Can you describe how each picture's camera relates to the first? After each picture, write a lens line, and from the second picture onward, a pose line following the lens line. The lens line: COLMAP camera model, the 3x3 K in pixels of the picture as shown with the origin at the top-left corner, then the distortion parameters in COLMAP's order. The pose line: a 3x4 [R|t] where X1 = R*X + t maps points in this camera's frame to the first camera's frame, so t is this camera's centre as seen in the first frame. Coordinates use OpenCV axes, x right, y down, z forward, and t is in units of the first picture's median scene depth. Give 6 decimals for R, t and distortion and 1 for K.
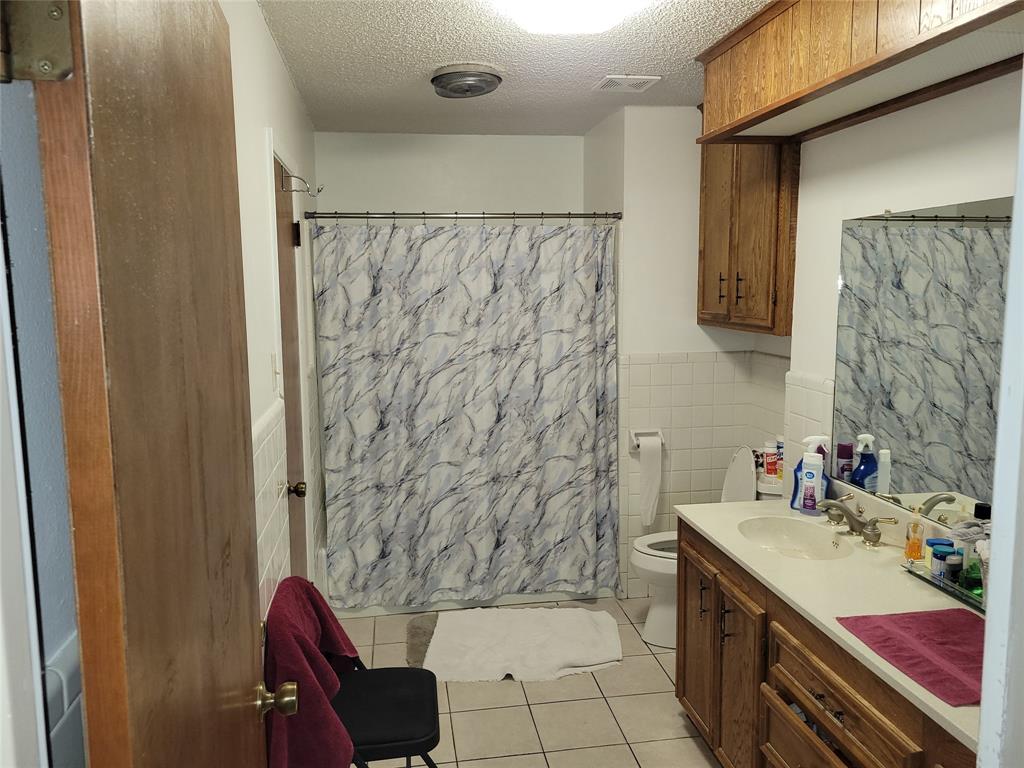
lens RADIAL K [[770.4, 0, 505.2], [0, 770.4, 378.5], [0, 0, 1]] dist [0.045716, -0.029466]
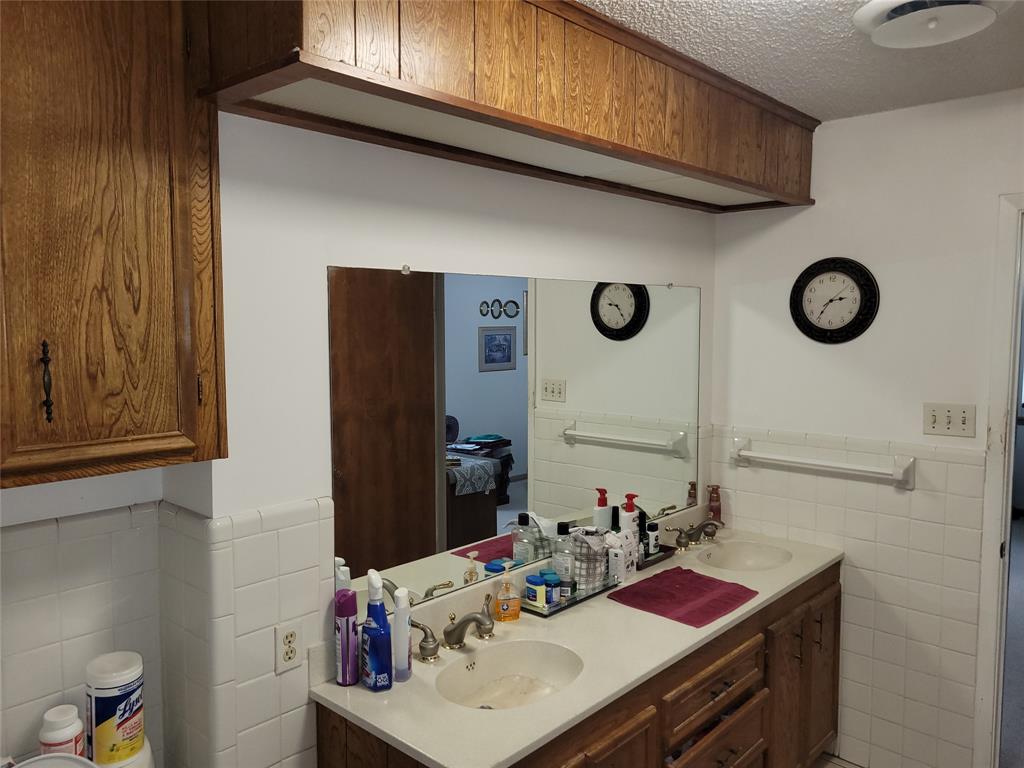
lens RADIAL K [[770.4, 0, 505.2], [0, 770.4, 378.5], [0, 0, 1]] dist [0.045716, -0.029466]
pose [[-0.621013, -0.050814, 0.782151, -0.255303], [0.104196, 0.983687, 0.146637, -0.230664], [-0.776844, 0.172561, -0.605588, 1.603513]]
